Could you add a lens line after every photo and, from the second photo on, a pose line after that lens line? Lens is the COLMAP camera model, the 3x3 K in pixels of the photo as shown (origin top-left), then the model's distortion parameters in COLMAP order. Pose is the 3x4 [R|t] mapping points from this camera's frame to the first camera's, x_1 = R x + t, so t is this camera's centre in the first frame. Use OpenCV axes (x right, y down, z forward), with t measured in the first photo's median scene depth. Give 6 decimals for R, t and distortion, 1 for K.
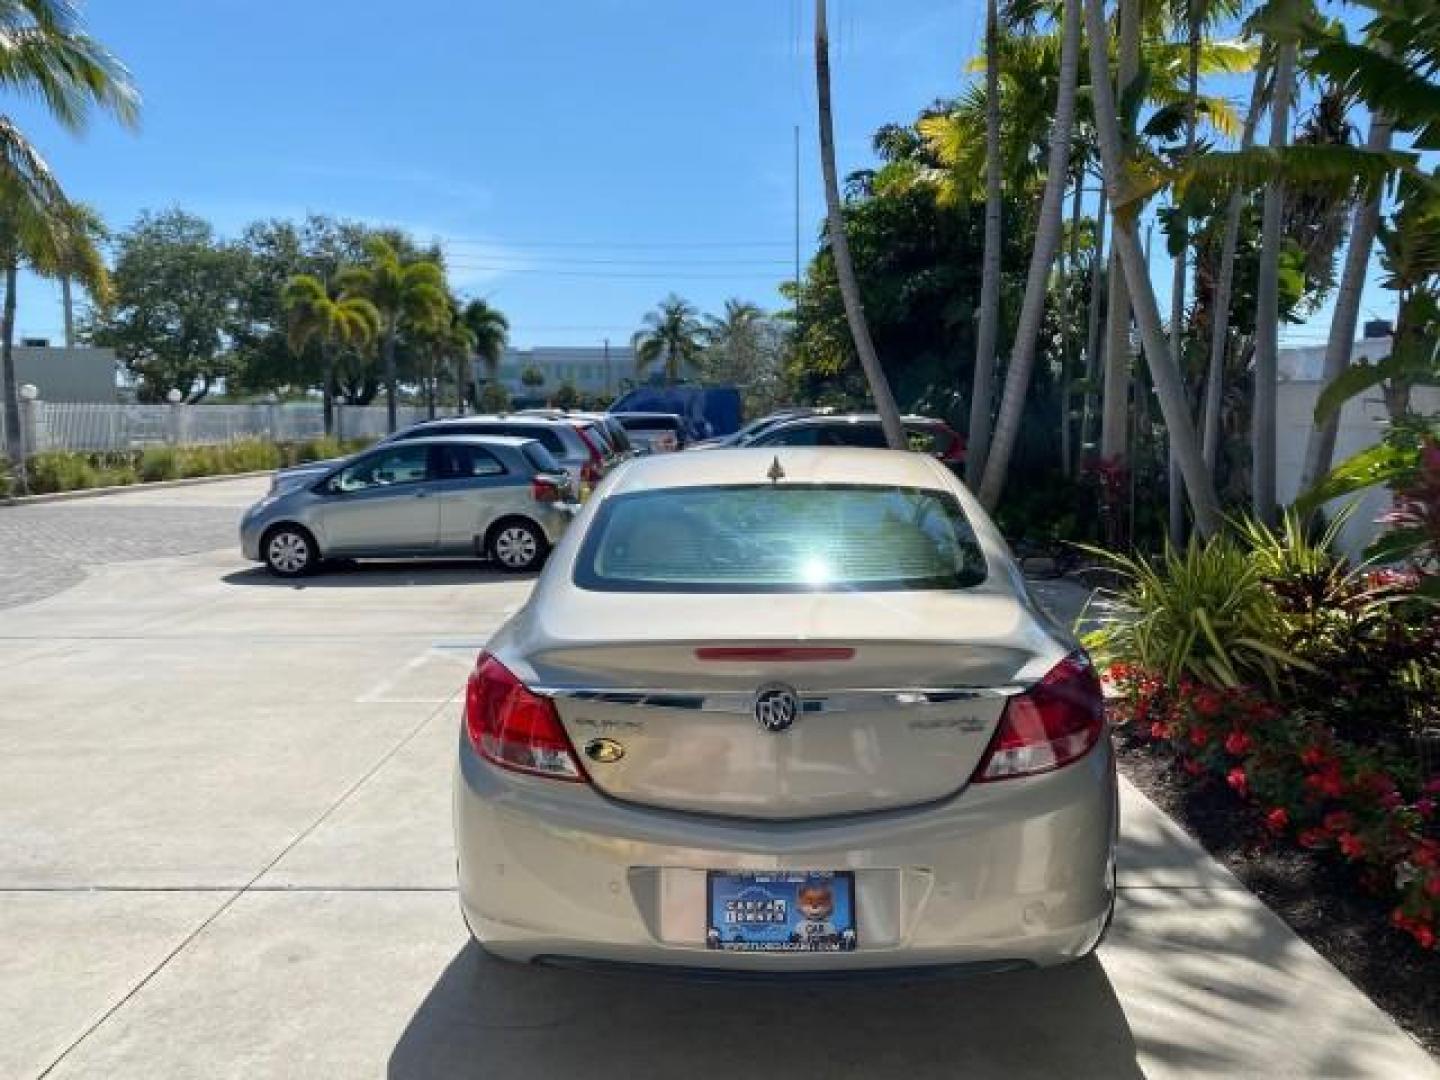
lens RADIAL K [[1109.5, 0, 721.9], [0, 1109.5, 519.2], [0, 0, 1]] dist [0.006529, -0.008616]
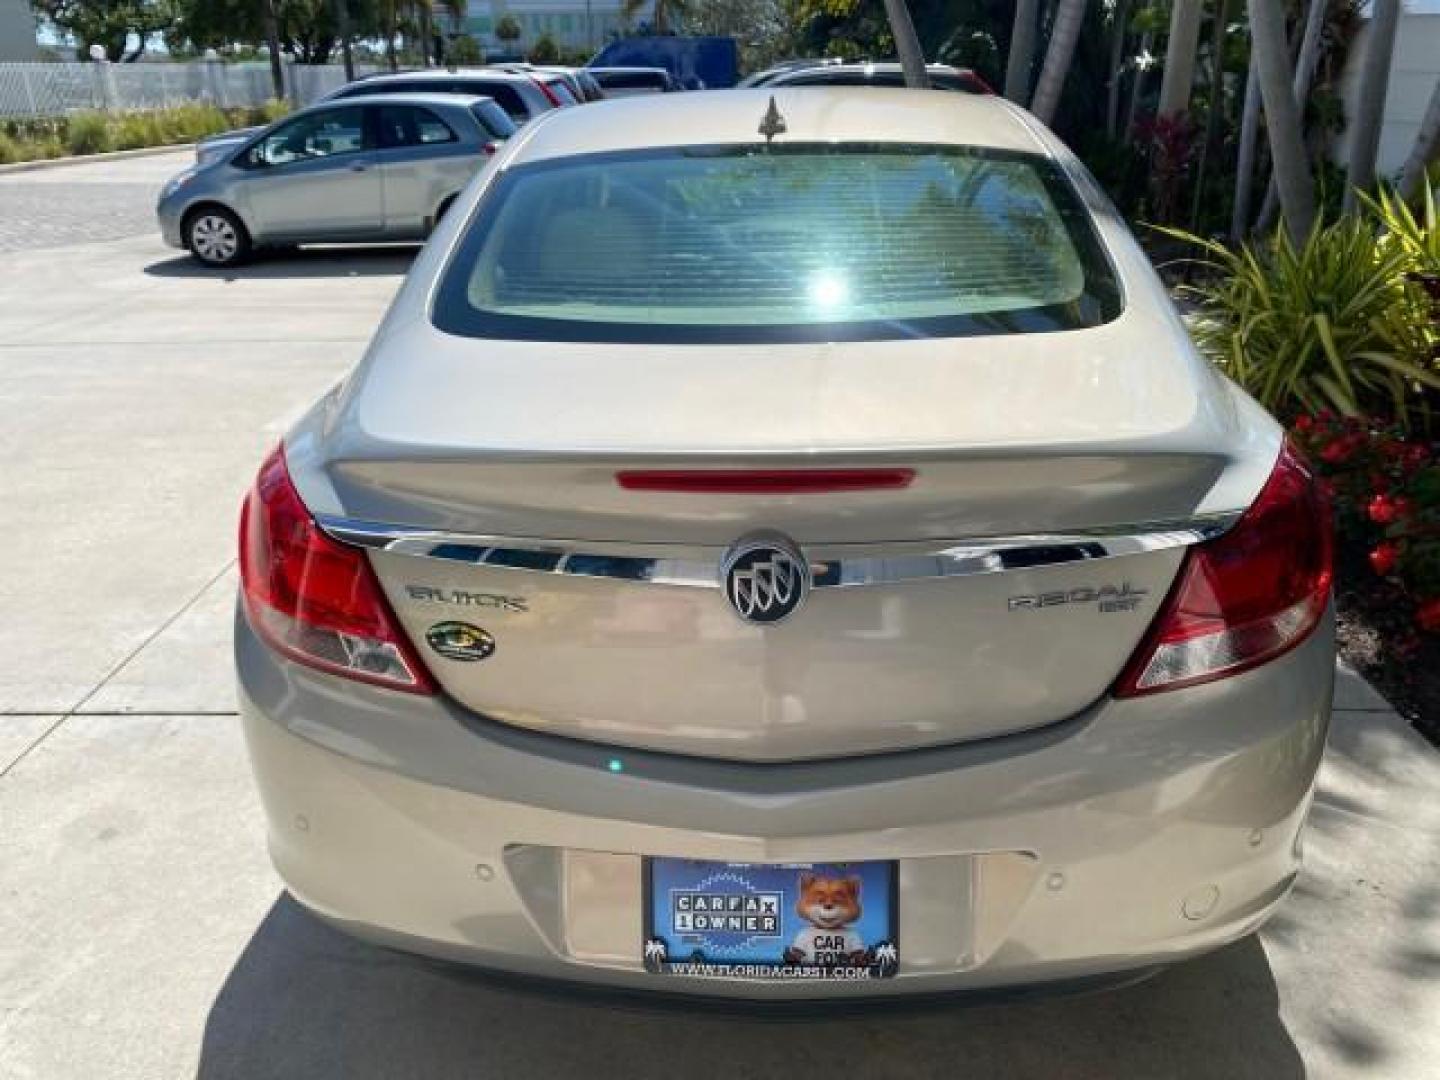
lens RADIAL K [[1114.5, 0, 712.9], [0, 1114.5, 532.0], [0, 0, 1]] dist [0.002336, -0.000877]
pose [[0.999961, -0.005659, -0.006745, 0.005403], [0.007378, 0.956632, 0.291205, -0.001771], [0.004805, -0.291243, 0.956637, 0.095614]]
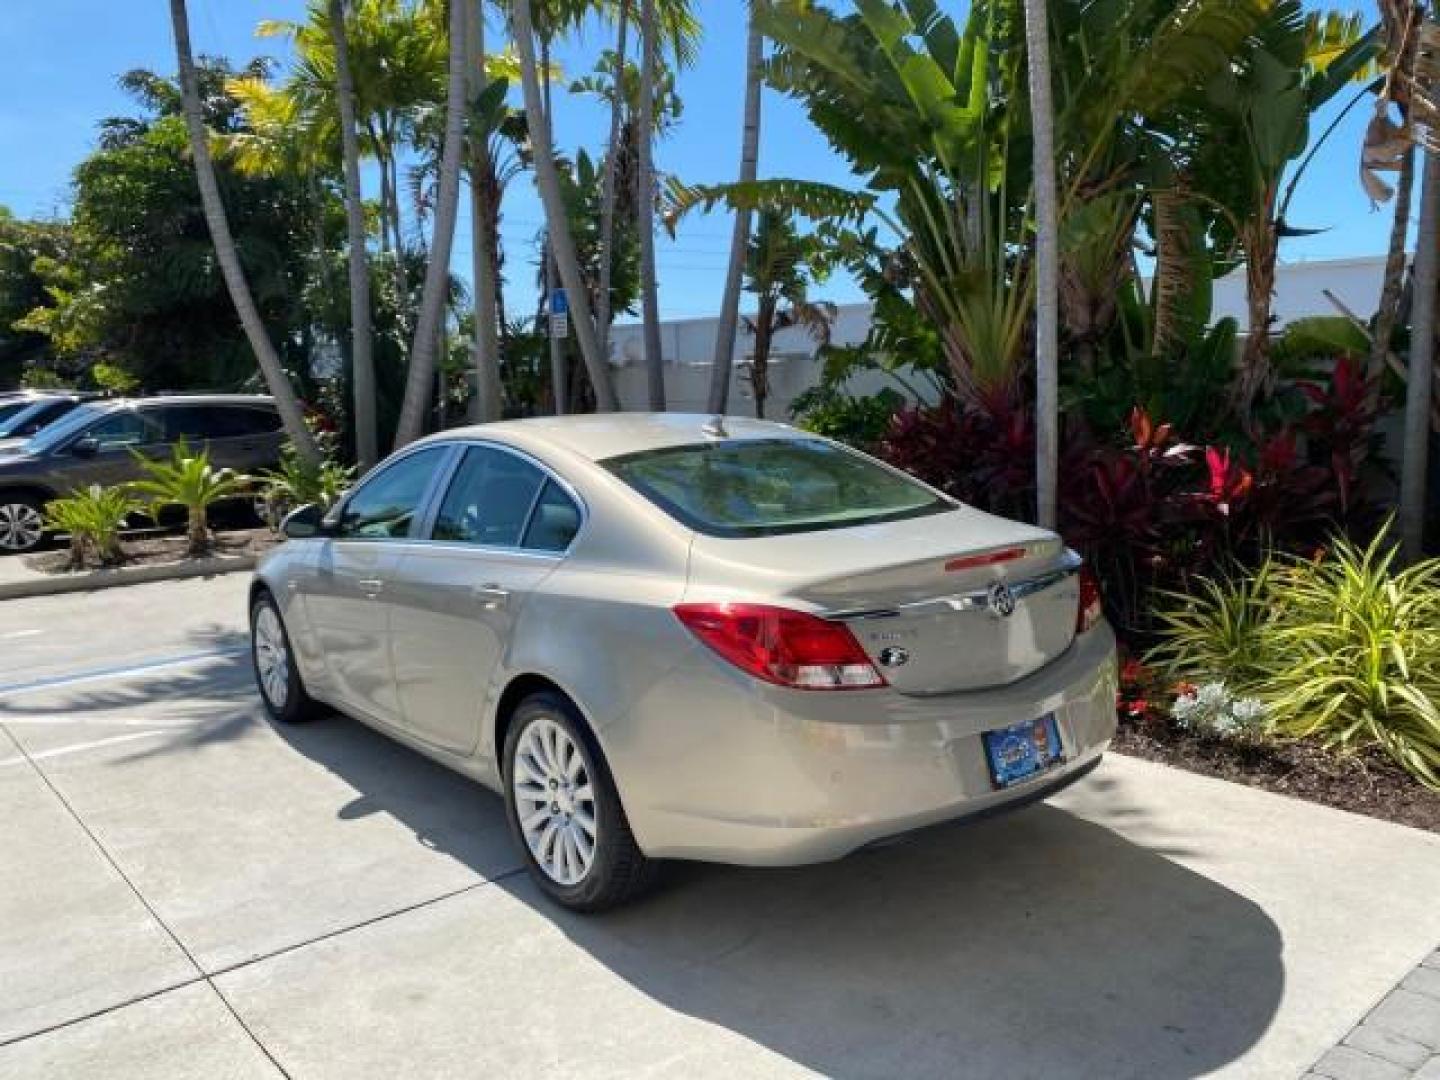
lens RADIAL K [[1113.0, 0, 721.3], [0, 1113.0, 520.0], [0, 0, 1]] dist [0.007314, -0.006730]
pose [[0.750104, -0.082811, 0.656115, -0.203402], [0.073471, 0.996422, 0.041766, 0.000109], [-0.657226, 0.016876, 0.753504, 0.045742]]
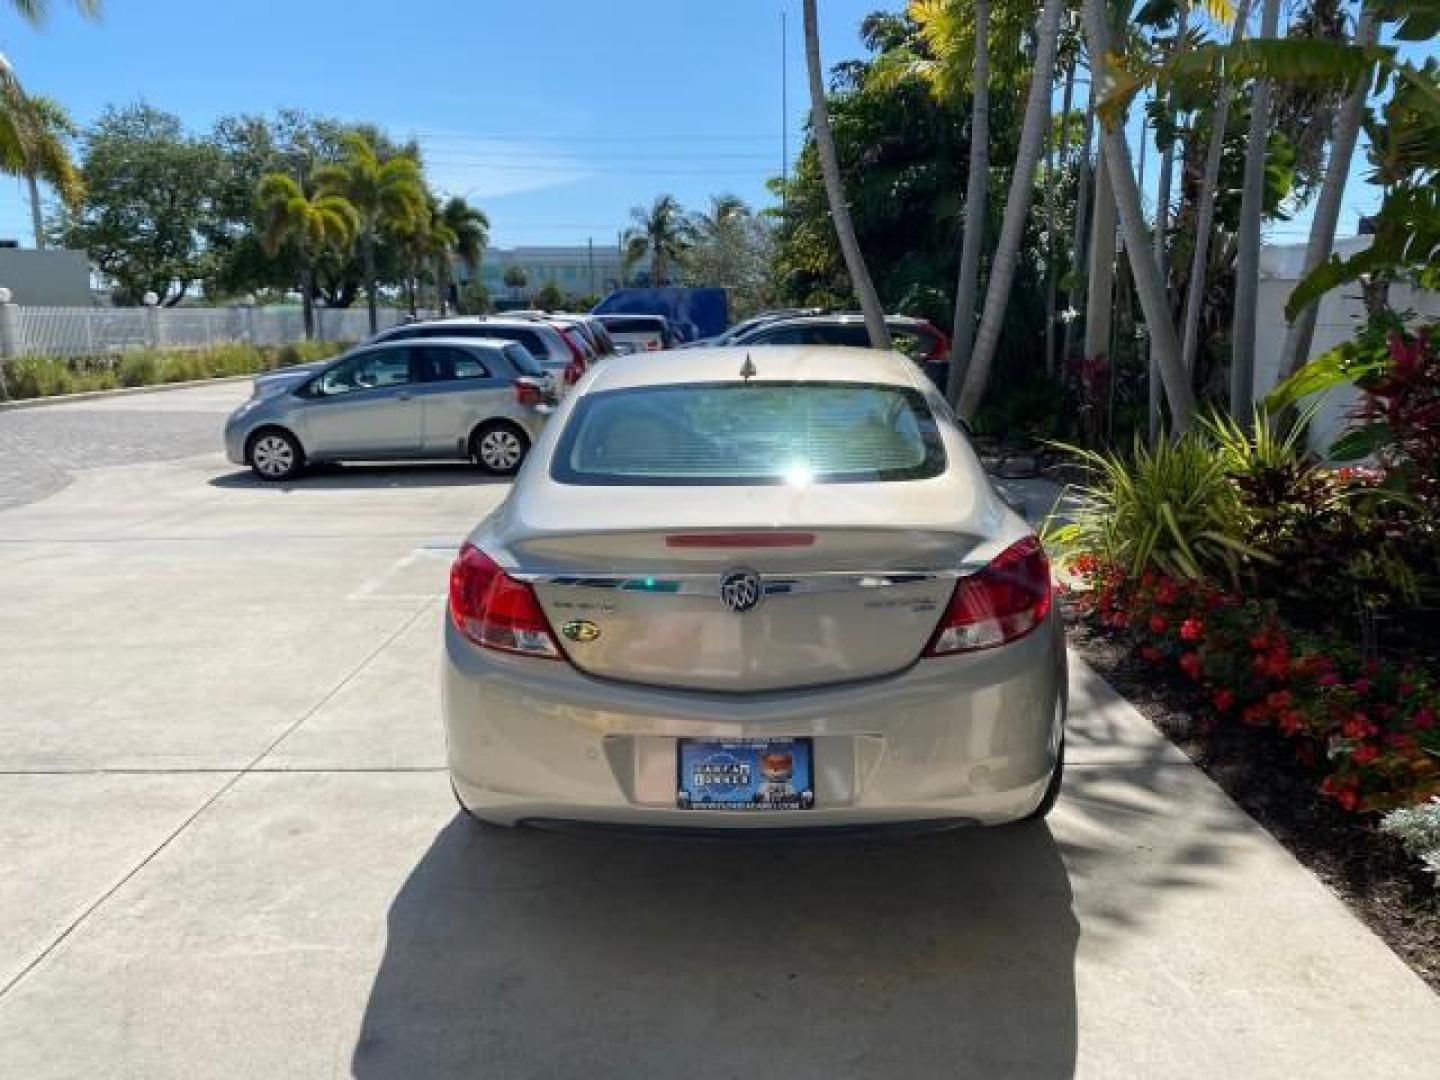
lens RADIAL K [[1113.7, 0, 719.6], [0, 1113.7, 521.8], [0, 0, 1]] dist [0.002219, 0.000807]
pose [[0.999950, -0.005601, 0.008275, 0.003921], [0.004848, 0.996078, 0.088348, 0.002072], [-0.008738, -0.088303, 0.996055, -0.011853]]
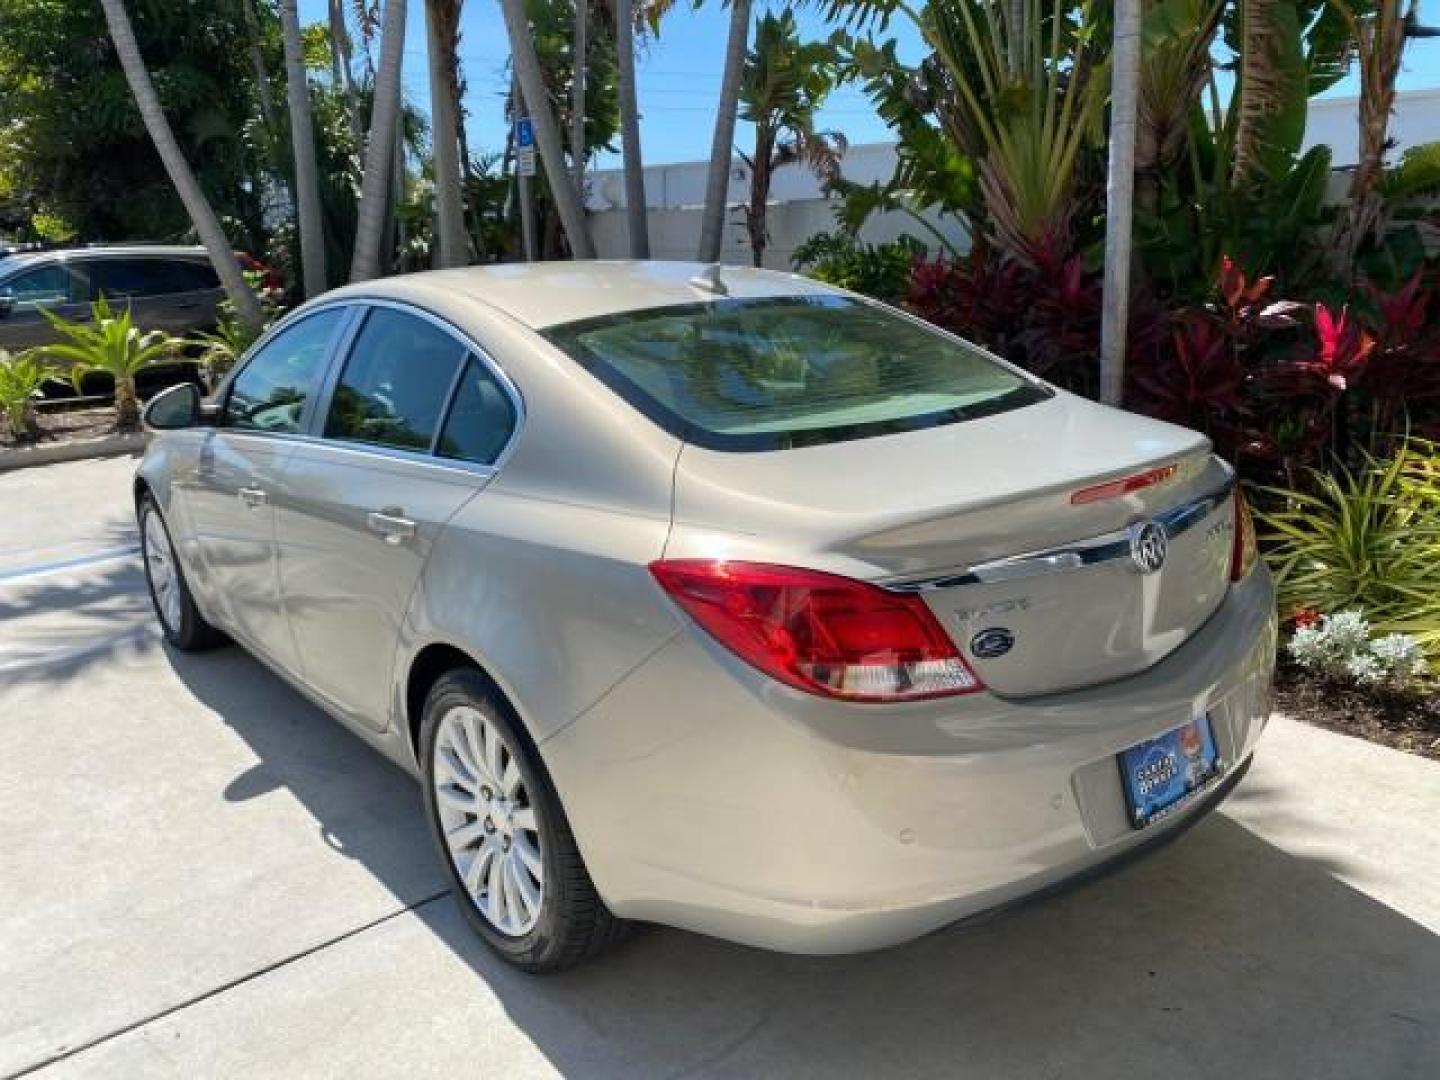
lens RADIAL K [[1109.5, 0, 721.9], [0, 1109.5, 519.2], [0, 0, 1]] dist [0.006529, -0.008616]
pose [[0.743908, -0.169437, 0.646446, -0.145525], [0.076799, 0.982591, 0.169165, -0.003583], [-0.663855, -0.076196, 0.743970, 0.113613]]
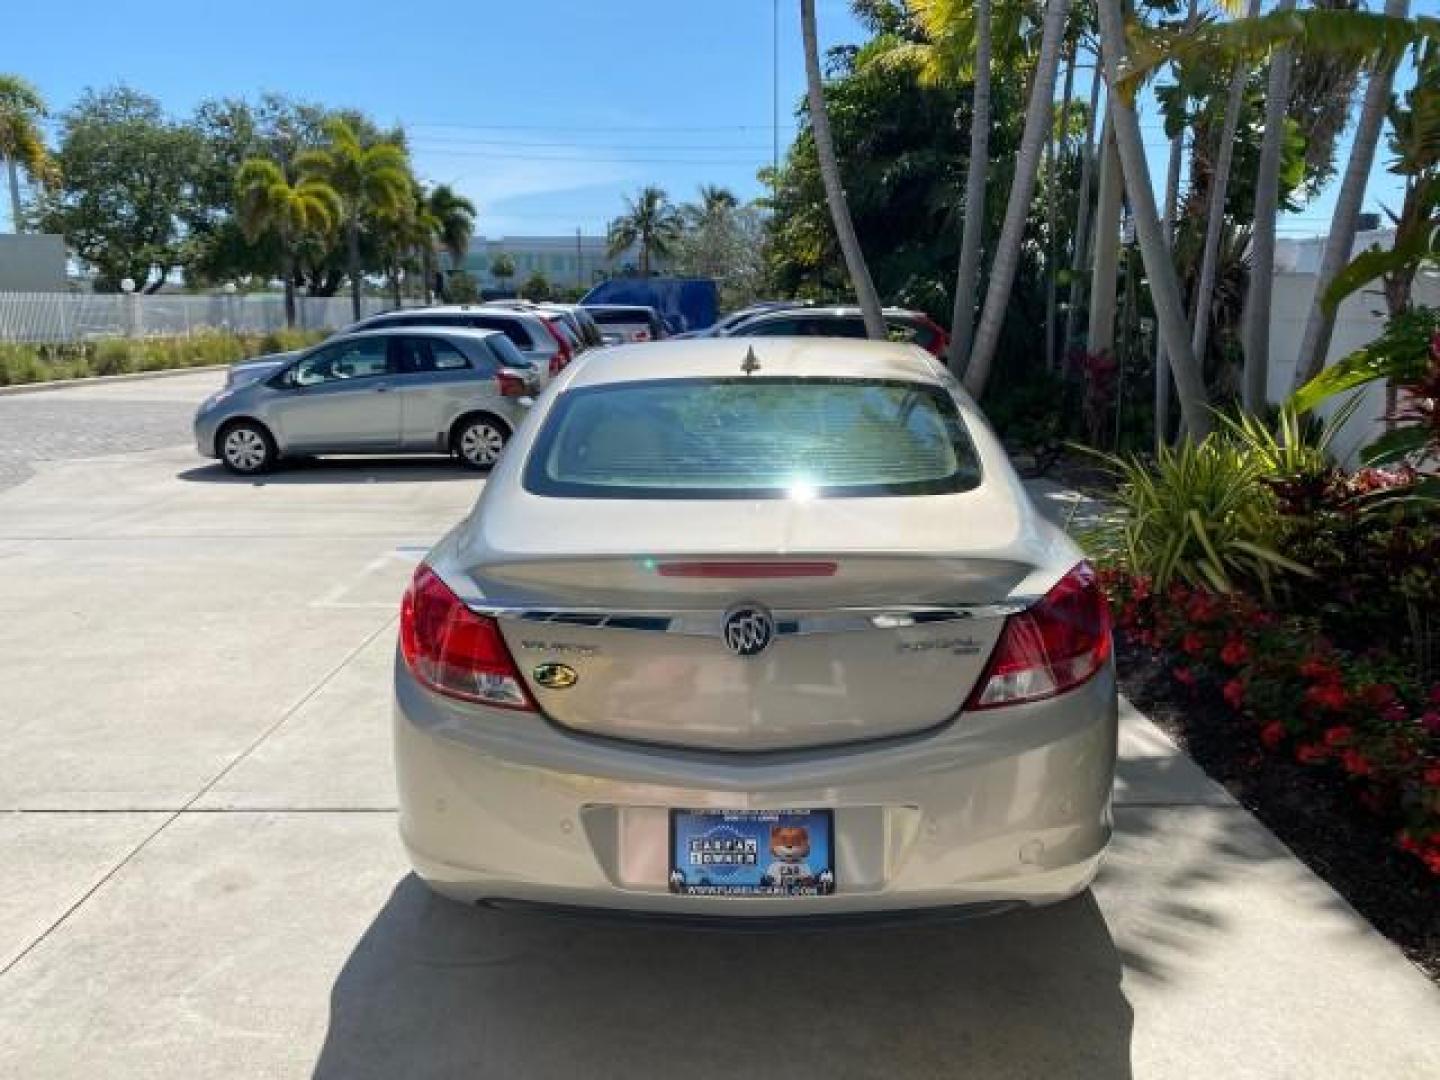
lens RADIAL K [[1113.7, 0, 719.6], [0, 1113.7, 521.8], [0, 0, 1]] dist [0.002219, 0.000807]
pose [[0.999803, 0.000182, 0.019858, 0.001713], [-0.002068, 0.995472, 0.095029, -0.000004], [-0.019751, -0.095051, 0.995276, 0.024083]]
